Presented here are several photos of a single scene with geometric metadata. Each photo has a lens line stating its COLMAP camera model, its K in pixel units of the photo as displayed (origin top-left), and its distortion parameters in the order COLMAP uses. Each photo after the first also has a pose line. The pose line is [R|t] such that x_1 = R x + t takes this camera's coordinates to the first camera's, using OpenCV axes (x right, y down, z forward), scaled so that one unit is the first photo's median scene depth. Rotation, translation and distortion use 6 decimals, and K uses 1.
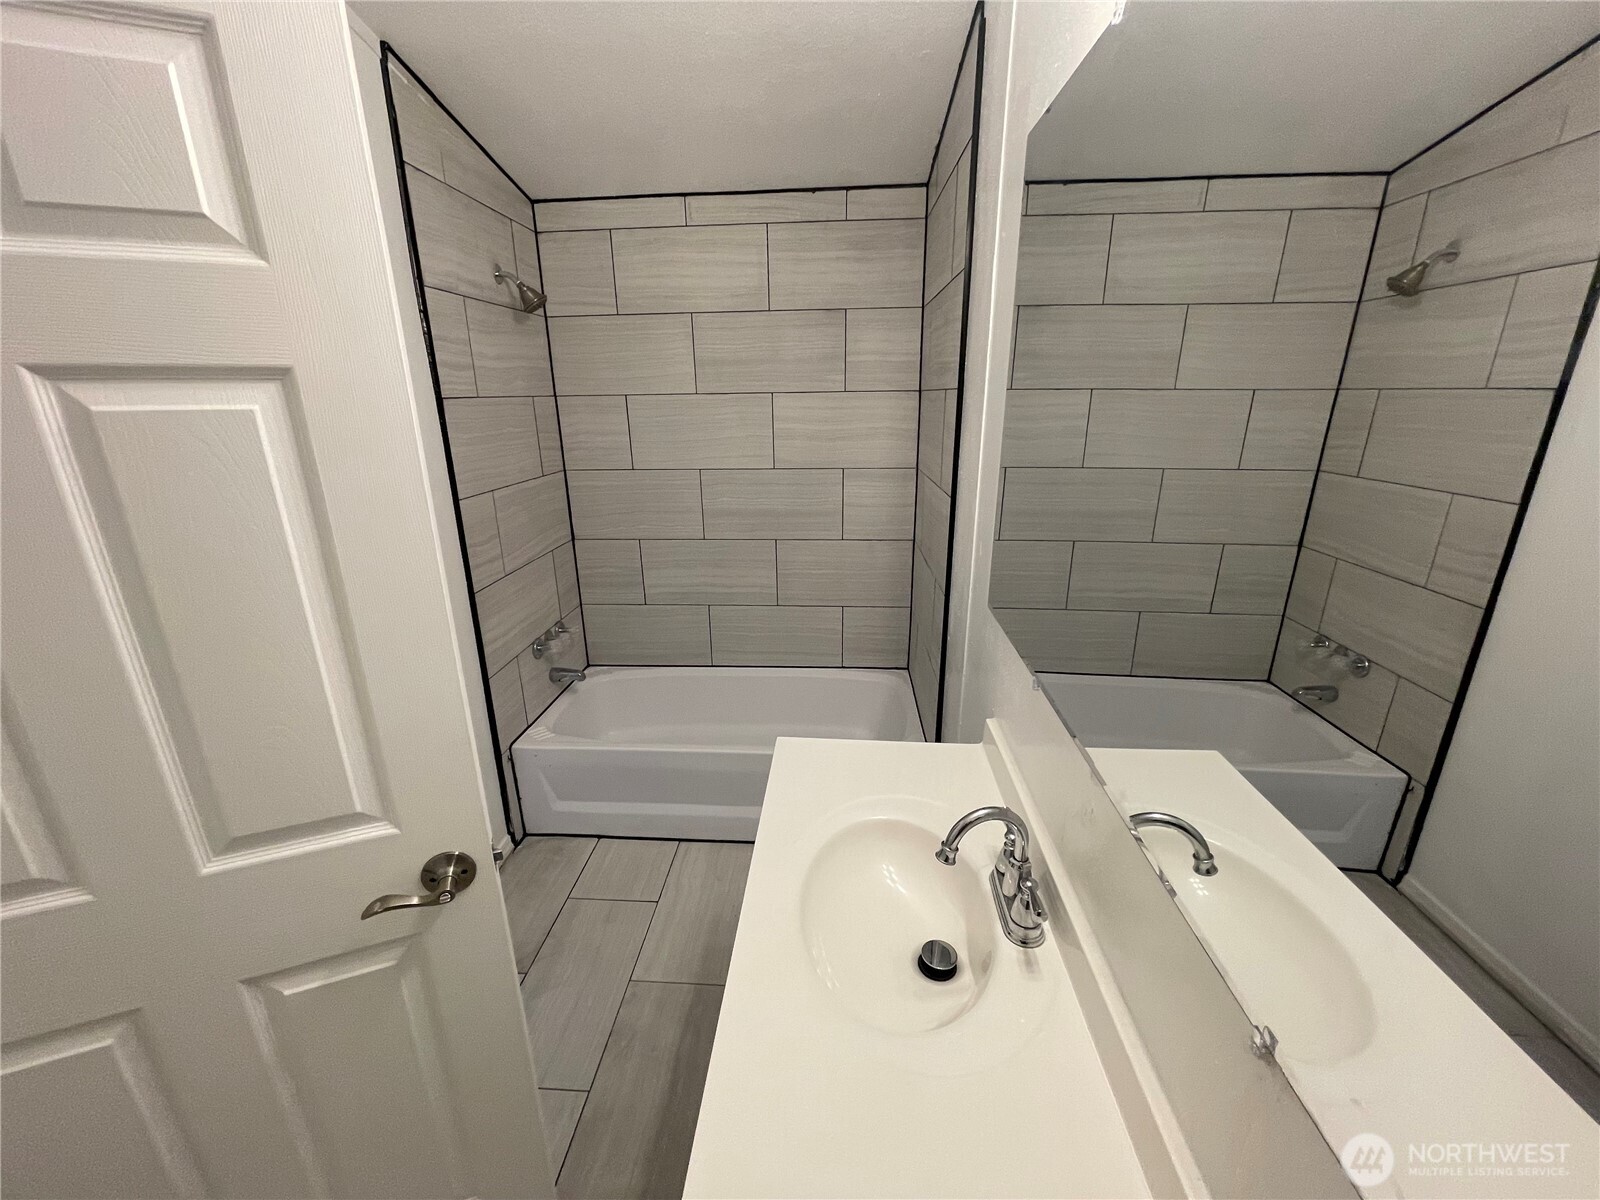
lens RADIAL K [[644.0, 0, 800.2], [0, 644.0, 589.2], [0, 0, 1]] dist [-0.006382, 0.001278]
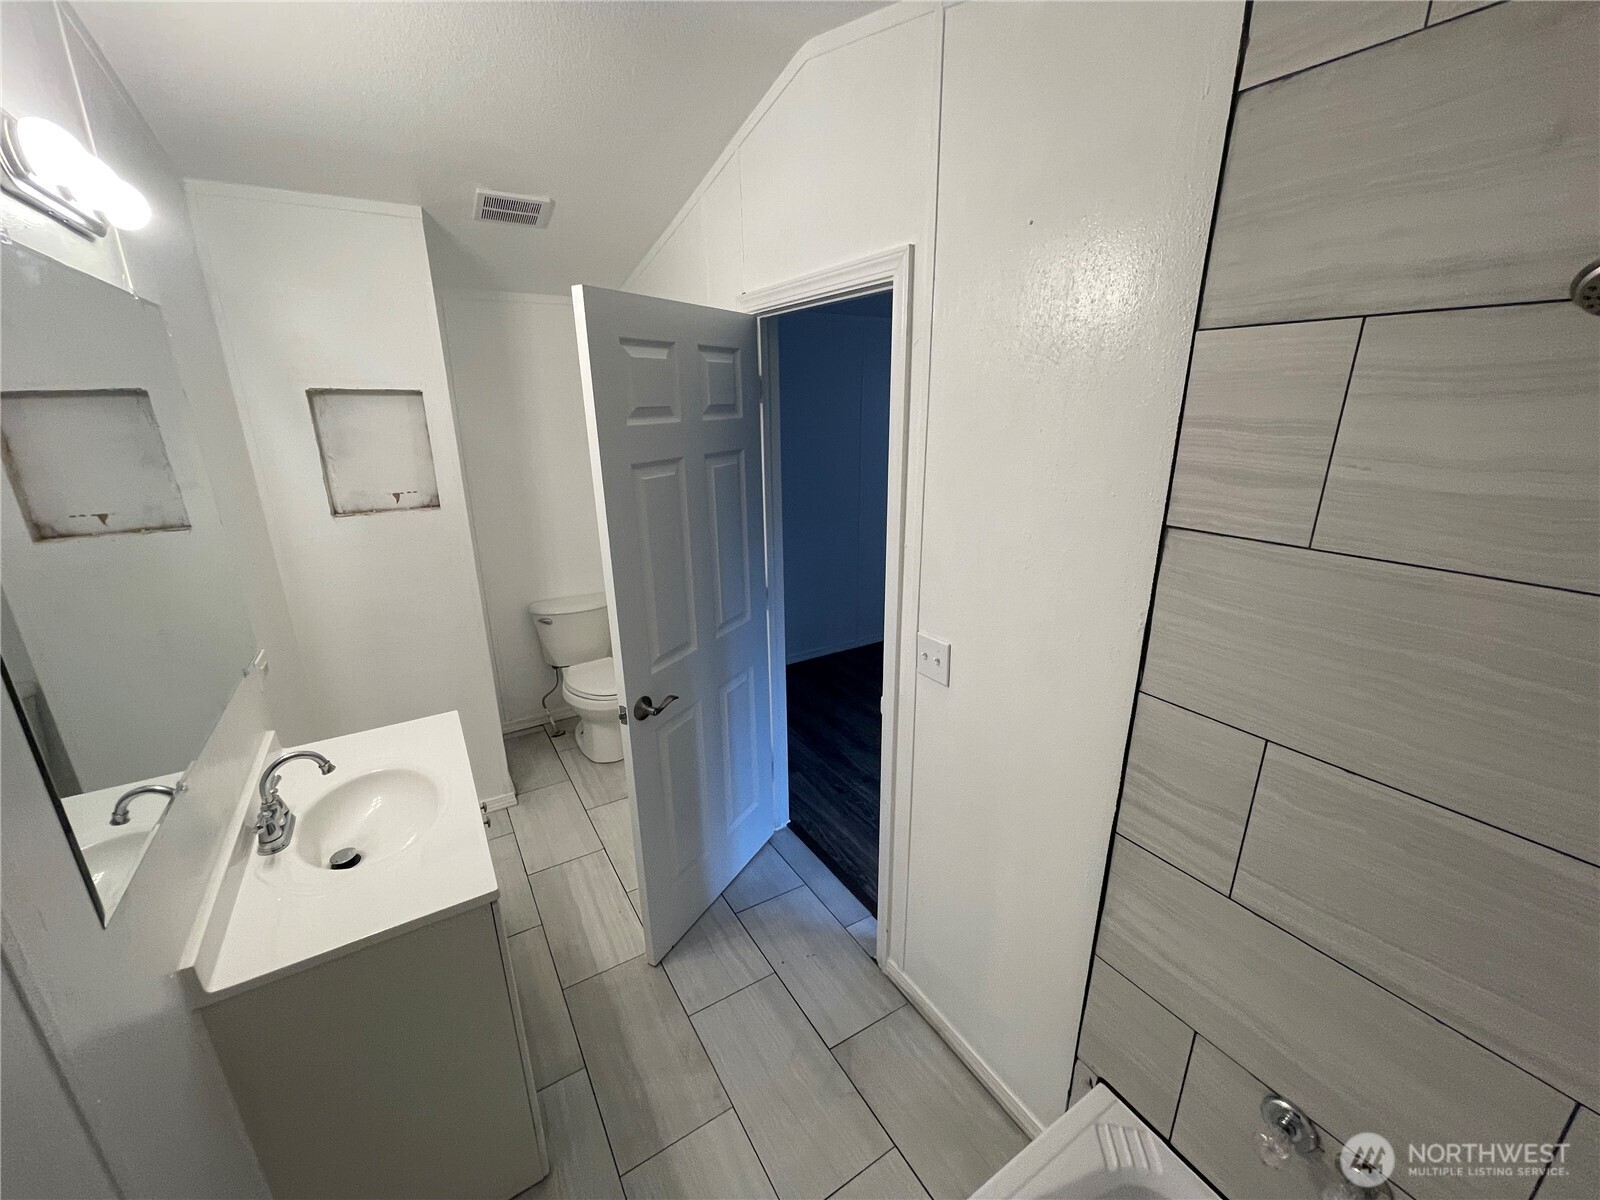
lens RADIAL K [[644.0, 0, 800.2], [0, 644.0, 600.7], [0, 0, 1]] dist [-0.006382, 0.001278]
pose [[-0.817833, 0.181308, -0.546146, 0.028048], [-0.164689, 0.835628, 0.524026, -0.468284], [0.551385, 0.518510, -0.653545, 1.183864]]
